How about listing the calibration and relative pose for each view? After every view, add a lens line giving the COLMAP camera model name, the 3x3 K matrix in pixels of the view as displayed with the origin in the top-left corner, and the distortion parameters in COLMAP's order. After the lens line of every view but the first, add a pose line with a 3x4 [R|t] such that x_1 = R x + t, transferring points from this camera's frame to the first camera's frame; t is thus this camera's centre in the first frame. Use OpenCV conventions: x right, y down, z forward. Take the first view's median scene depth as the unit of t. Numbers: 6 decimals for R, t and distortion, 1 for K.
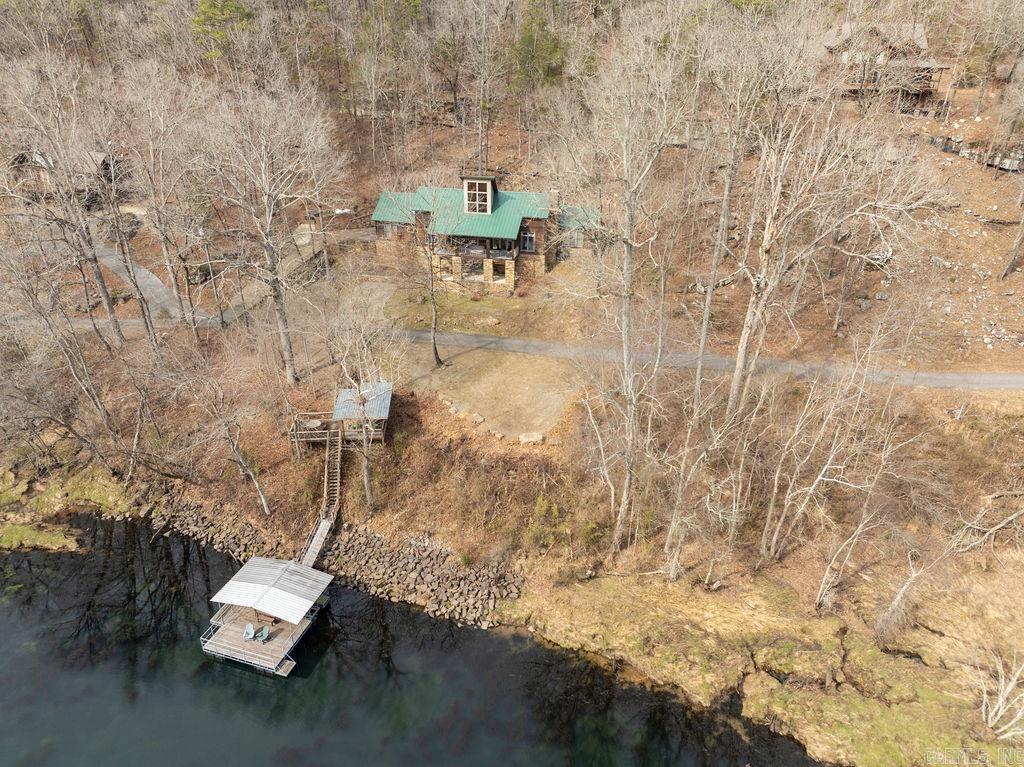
lens RADIAL K [[721.3, 0, 508.2], [0, 721.3, 389.5], [0, 0, 1]] dist [-0.036315, -0.011242]
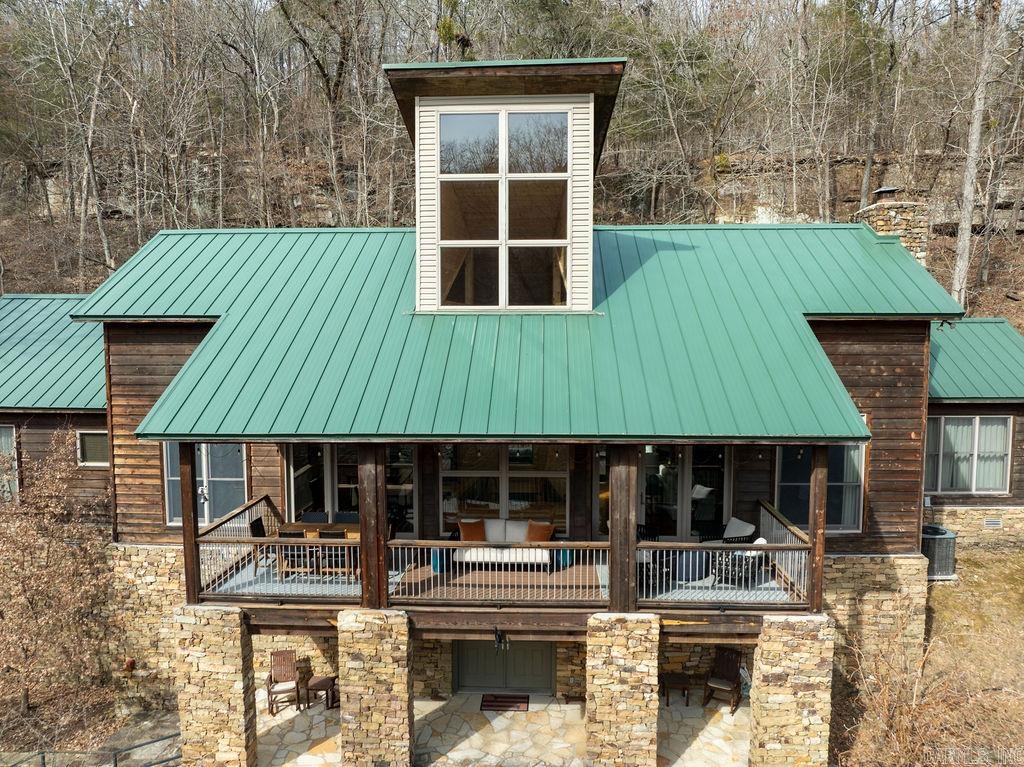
lens RADIAL K [[721.3, 0, 509.1], [0, 721.3, 382.1], [0, 0, 1]] dist [-0.036315, -0.011242]
pose [[0.984386, -0.021919, 0.174655, -0.069334], [0.087864, 0.920953, -0.379639, -0.171065], [-0.152528, 0.389057, 0.908499, 0.864072]]
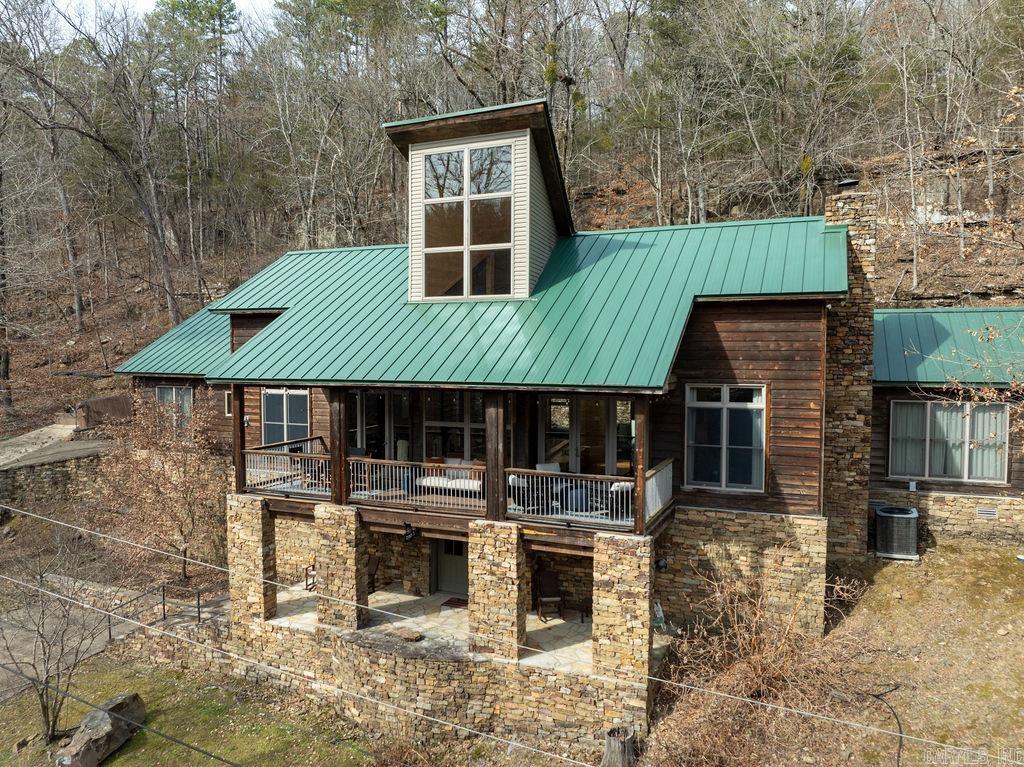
lens RADIAL K [[721.3, 0, 507.3], [0, 721.3, 382.6], [0, 0, 1]] dist [-0.036315, -0.011242]
pose [[0.982759, 0.002085, -0.184881, 0.006953], [-0.078662, 0.909642, -0.407878, -0.140503], [0.167325, 0.415388, 0.894122, 0.828703]]
